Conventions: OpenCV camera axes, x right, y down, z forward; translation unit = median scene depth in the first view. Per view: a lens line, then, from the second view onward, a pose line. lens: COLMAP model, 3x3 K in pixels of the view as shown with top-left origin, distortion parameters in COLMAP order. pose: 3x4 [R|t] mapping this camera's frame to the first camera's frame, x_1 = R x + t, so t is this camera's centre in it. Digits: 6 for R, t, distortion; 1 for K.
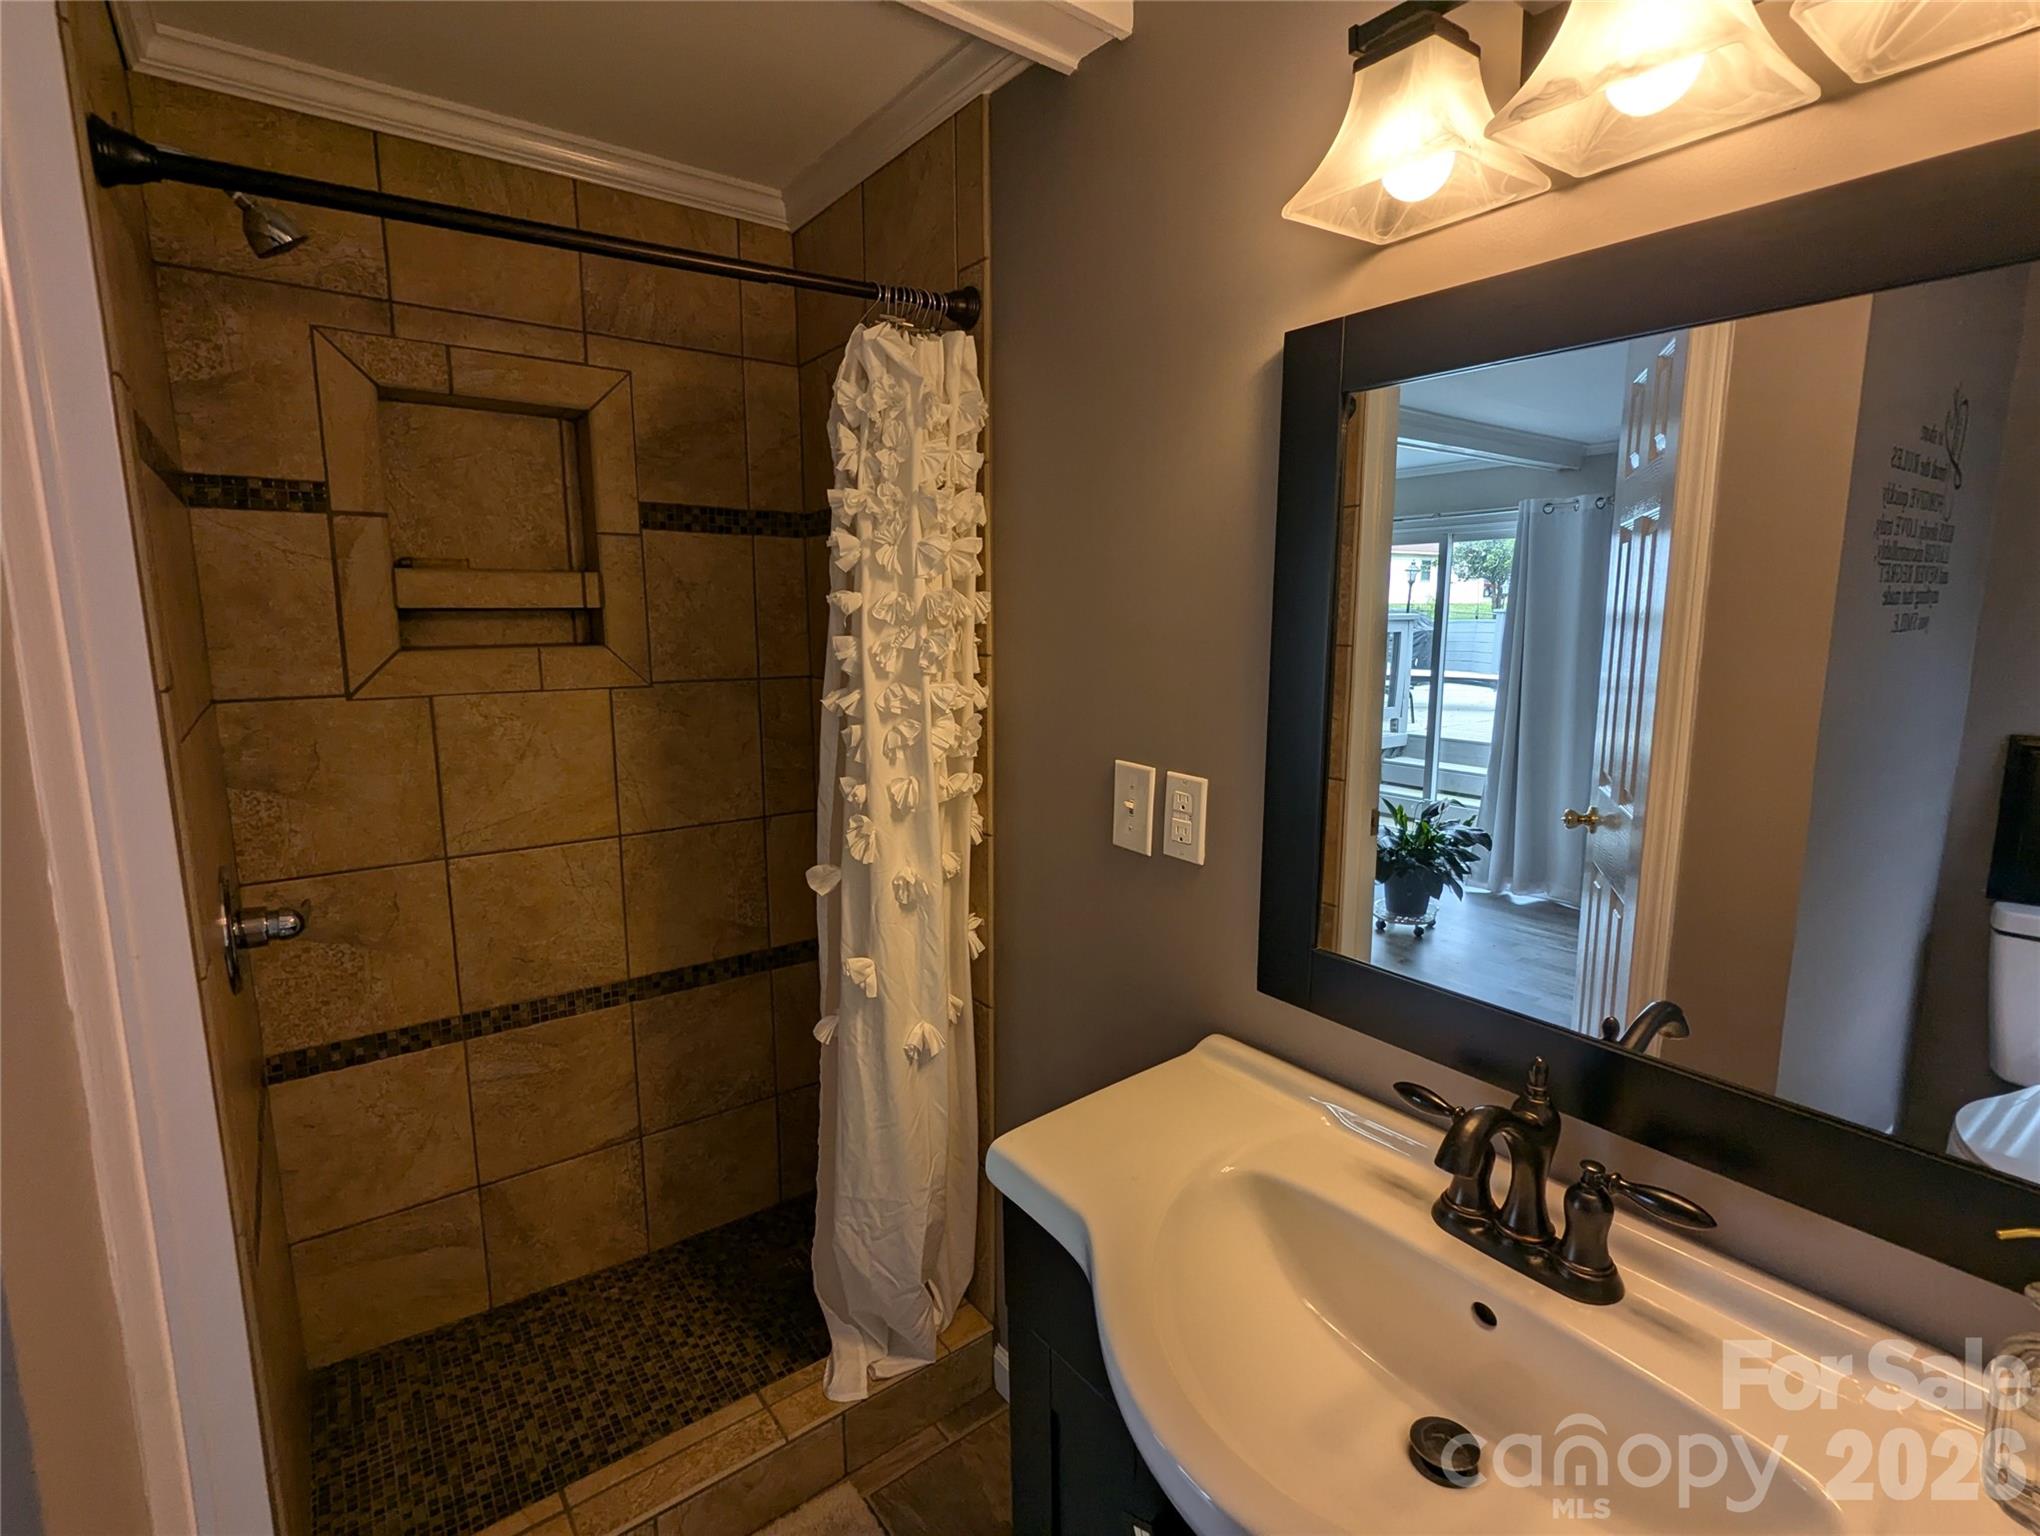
lens RADIAL K [[972.0, 0, 1016.0], [0, 972.0, 765.2], [0, 0, 1]] dist [-0.002791, 0.002459]
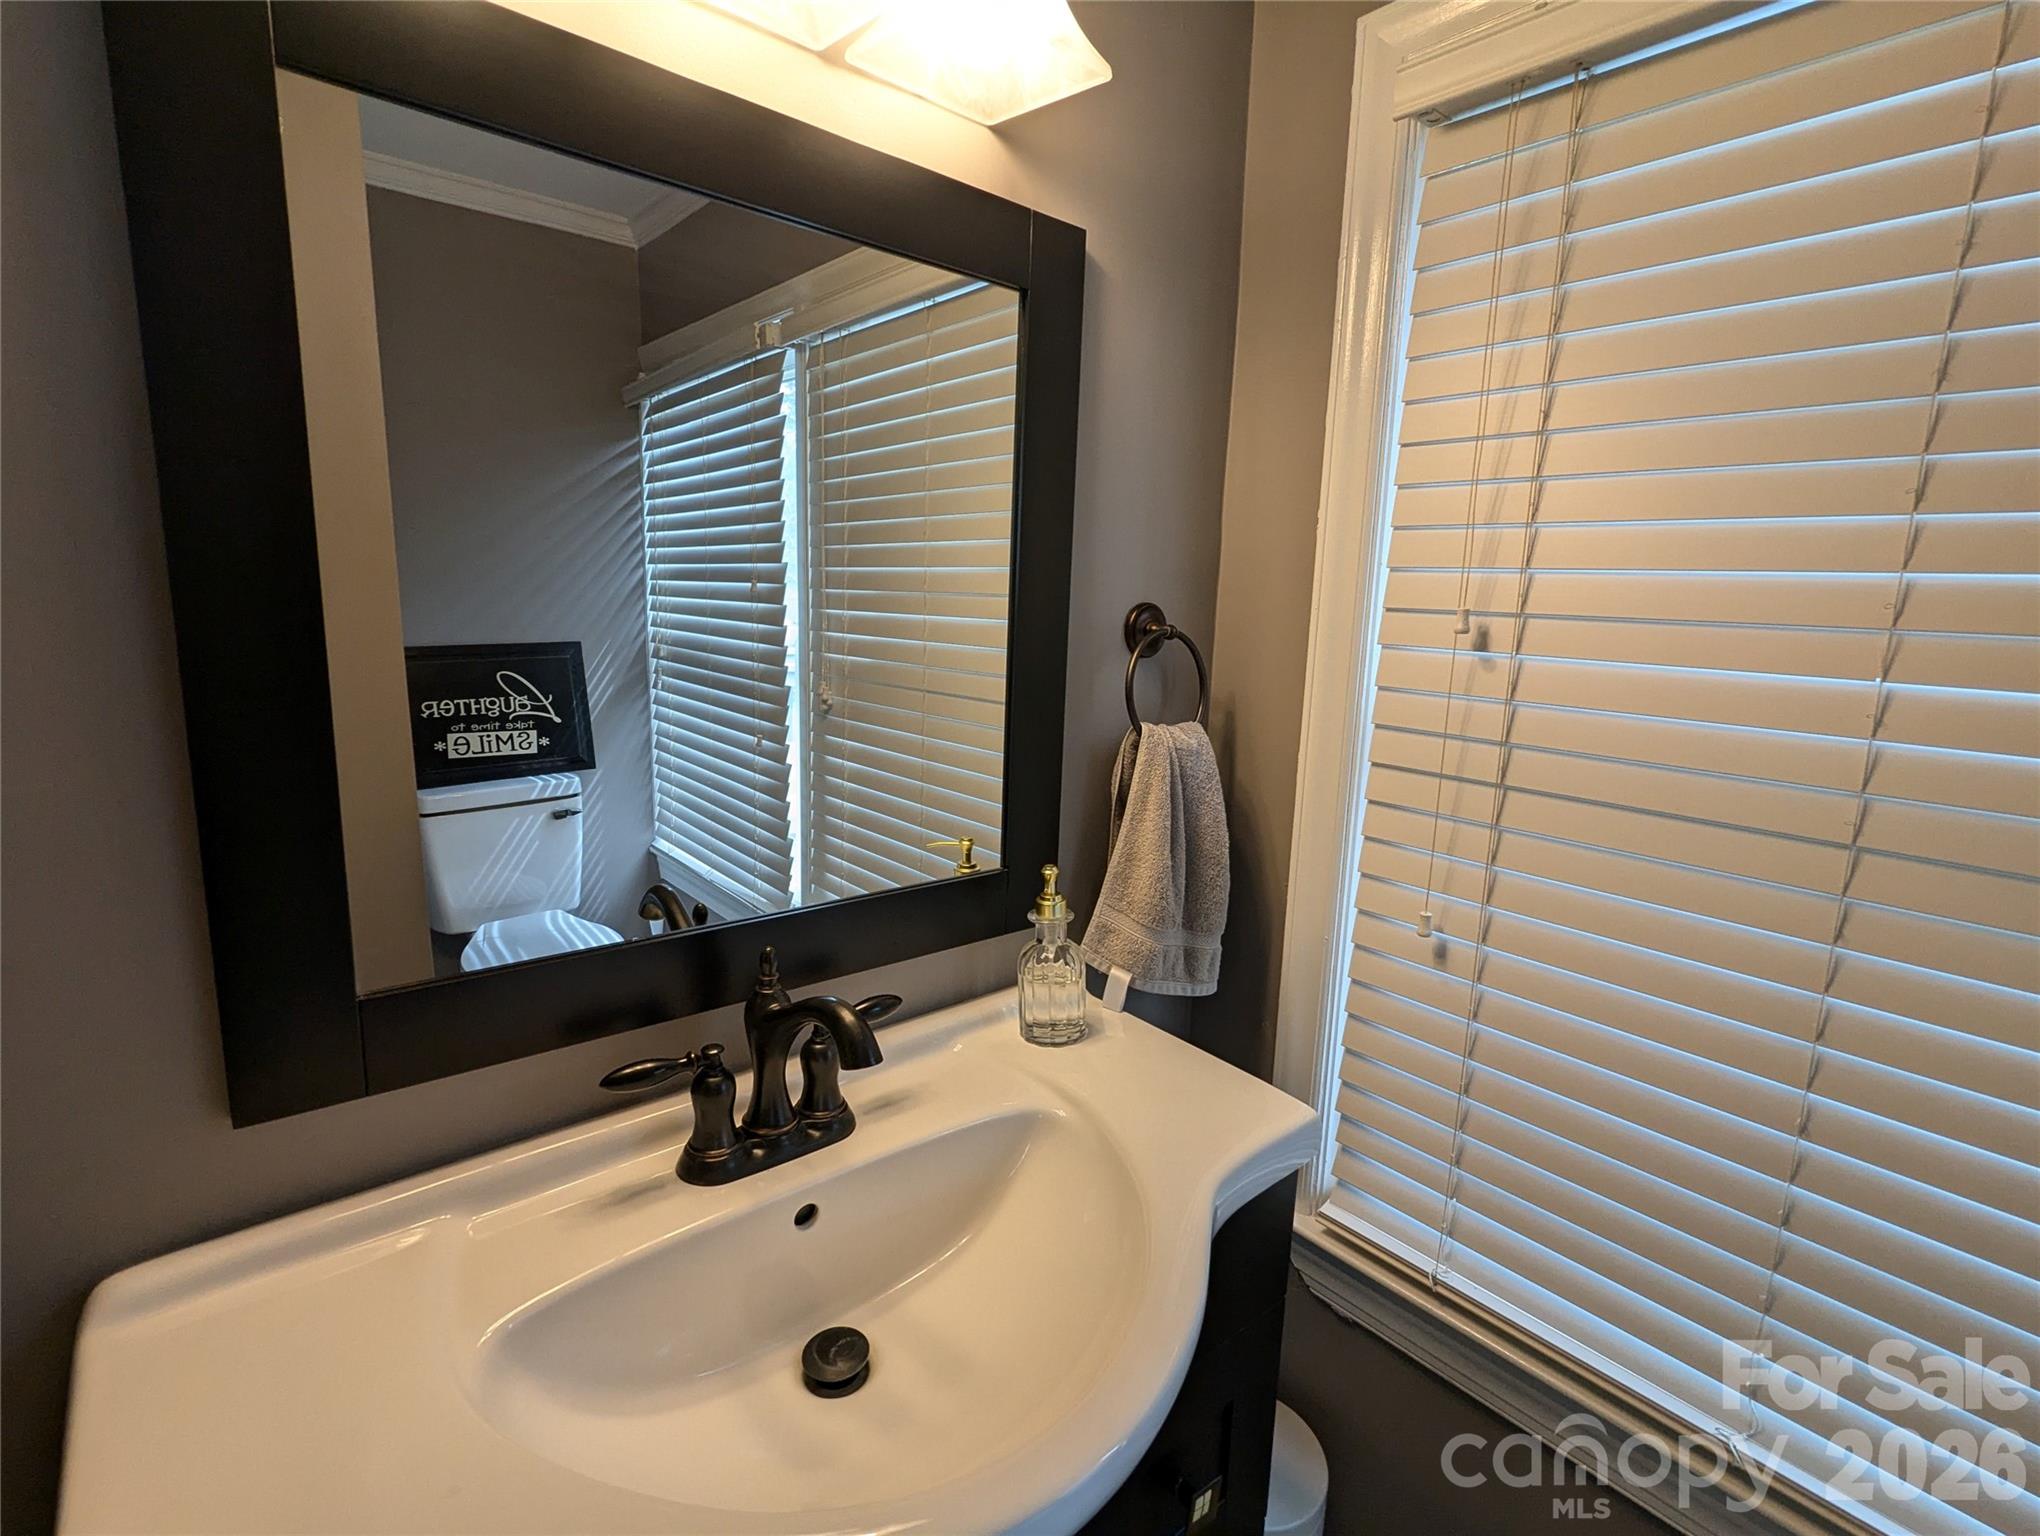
lens RADIAL K [[972.0, 0, 1017.6], [0, 972.0, 761.2], [0, 0, 1]] dist [-0.002791, 0.002459]
pose [[-0.056791, -0.167847, 0.984176, -0.372343], [0.128703, 0.976311, 0.173932, -0.018824], [-0.990056, 0.136544, -0.033844, 0.688900]]
